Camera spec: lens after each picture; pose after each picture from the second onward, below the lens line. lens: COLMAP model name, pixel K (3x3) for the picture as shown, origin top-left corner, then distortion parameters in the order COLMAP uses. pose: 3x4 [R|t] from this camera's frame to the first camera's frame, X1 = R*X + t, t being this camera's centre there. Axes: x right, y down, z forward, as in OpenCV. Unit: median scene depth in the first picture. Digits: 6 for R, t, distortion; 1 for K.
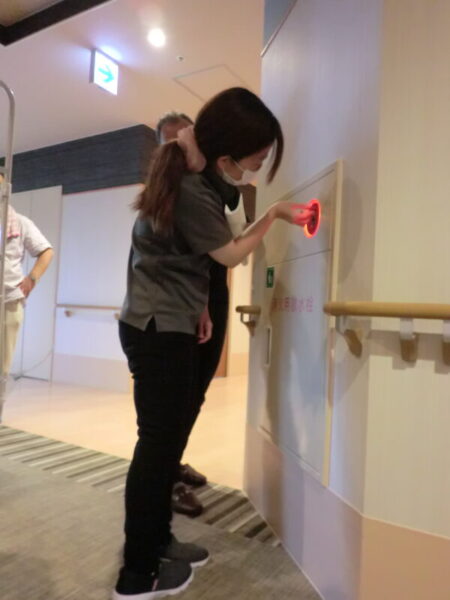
lens RADIAL K [[481.8, 0, 225.0], [0, 481.8, 300.0], [0, 0, 1]] dist [-0.020988, 0.008030]
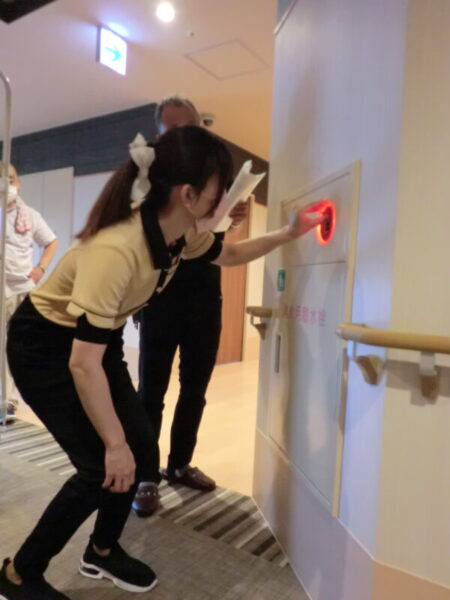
lens RADIAL K [[481.8, 0, 225.0], [0, 481.8, 300.0], [0, 0, 1]] dist [-0.020988, 0.008030]
pose [[0.999165, 0.003049, -0.040734, 0.019660], [-0.000728, 0.998381, 0.056871, -0.053639], [0.040841, -0.056794, 0.997550, 0.052335]]
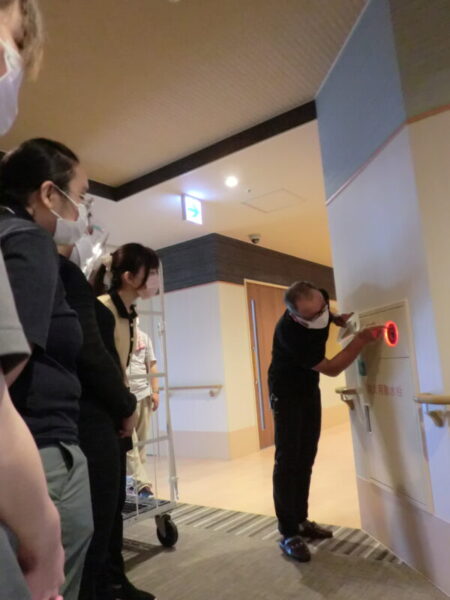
lens RADIAL K [[481.8, 0, 225.0], [0, 481.8, 300.0], [0, 0, 1]] dist [-0.020988, 0.008030]
pose [[0.987682, -0.133816, -0.081109, -0.138544], [0.124420, 0.985941, -0.111538, -0.119586], [0.094894, 0.100073, 0.990445, -0.388466]]
